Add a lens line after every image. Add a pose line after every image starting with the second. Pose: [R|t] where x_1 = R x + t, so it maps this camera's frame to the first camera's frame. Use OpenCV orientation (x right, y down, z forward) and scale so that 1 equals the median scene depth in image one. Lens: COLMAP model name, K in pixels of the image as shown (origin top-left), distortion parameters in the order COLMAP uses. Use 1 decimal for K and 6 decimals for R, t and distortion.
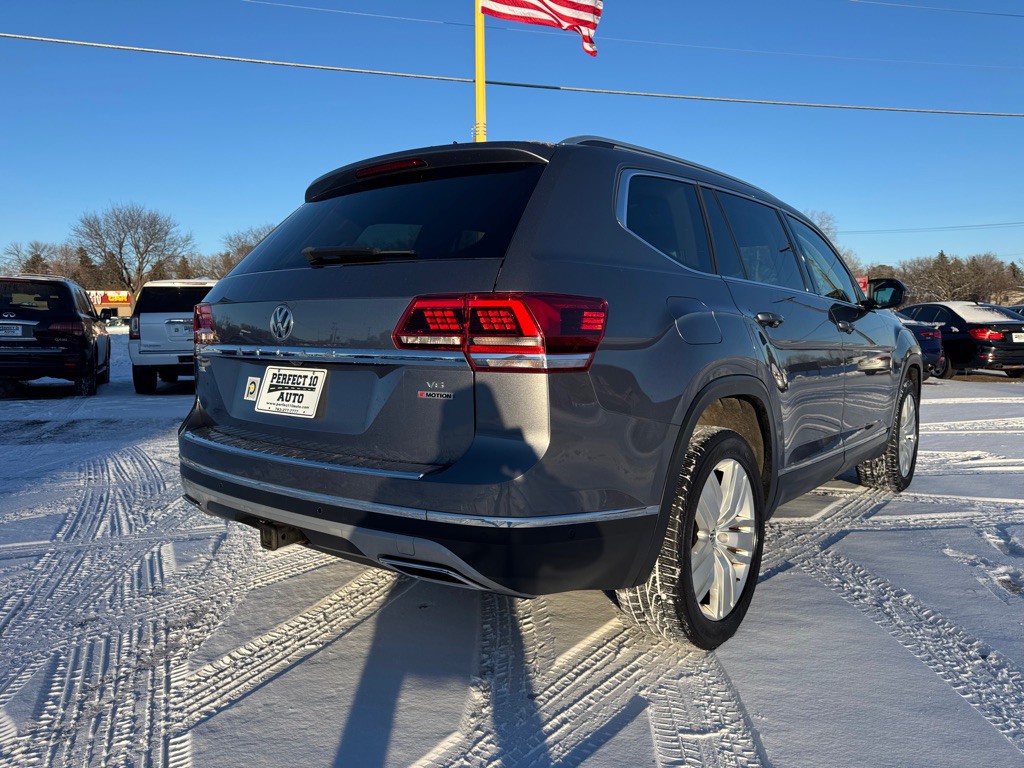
lens RADIAL K [[720.4, 0, 495.8], [0, 720.4, 399.6], [0, 0, 1]] dist [0.041362, -0.050479]
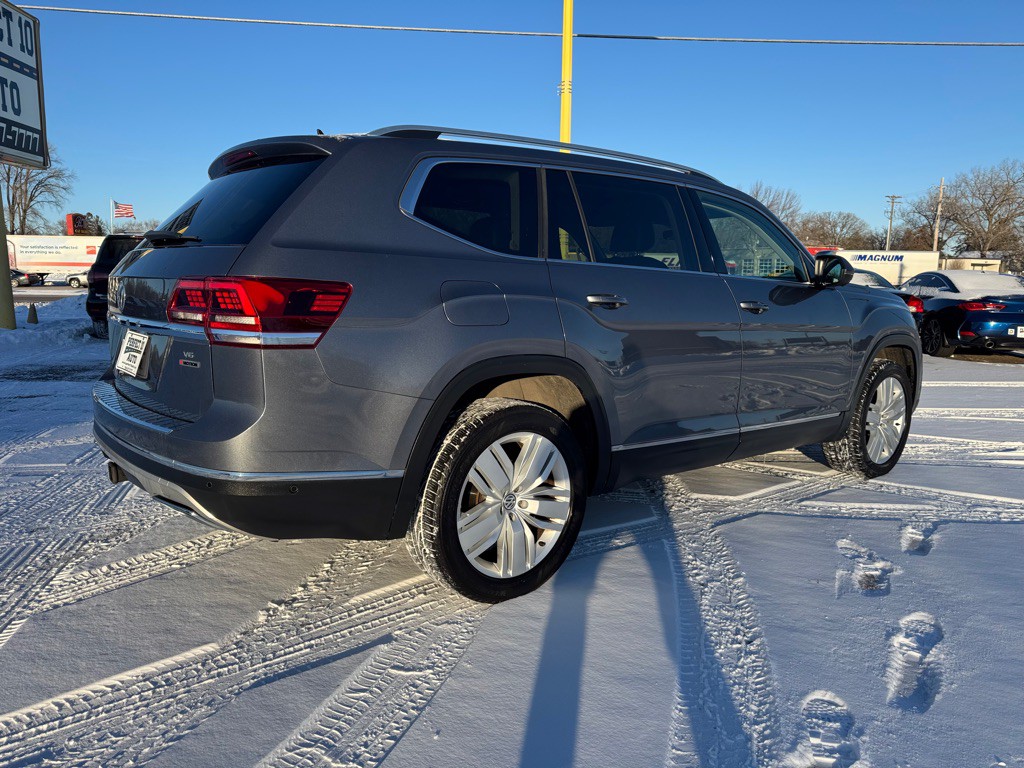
lens RADIAL K [[720.4, 0, 512.3], [0, 720.4, 402.4], [0, 0, 1]] dist [0.041362, -0.050479]
pose [[0.978136, 0.054927, -0.200579, 0.549666], [-0.041835, 0.996743, 0.068944, -0.037216], [0.203713, -0.059045, 0.977249, -0.046334]]
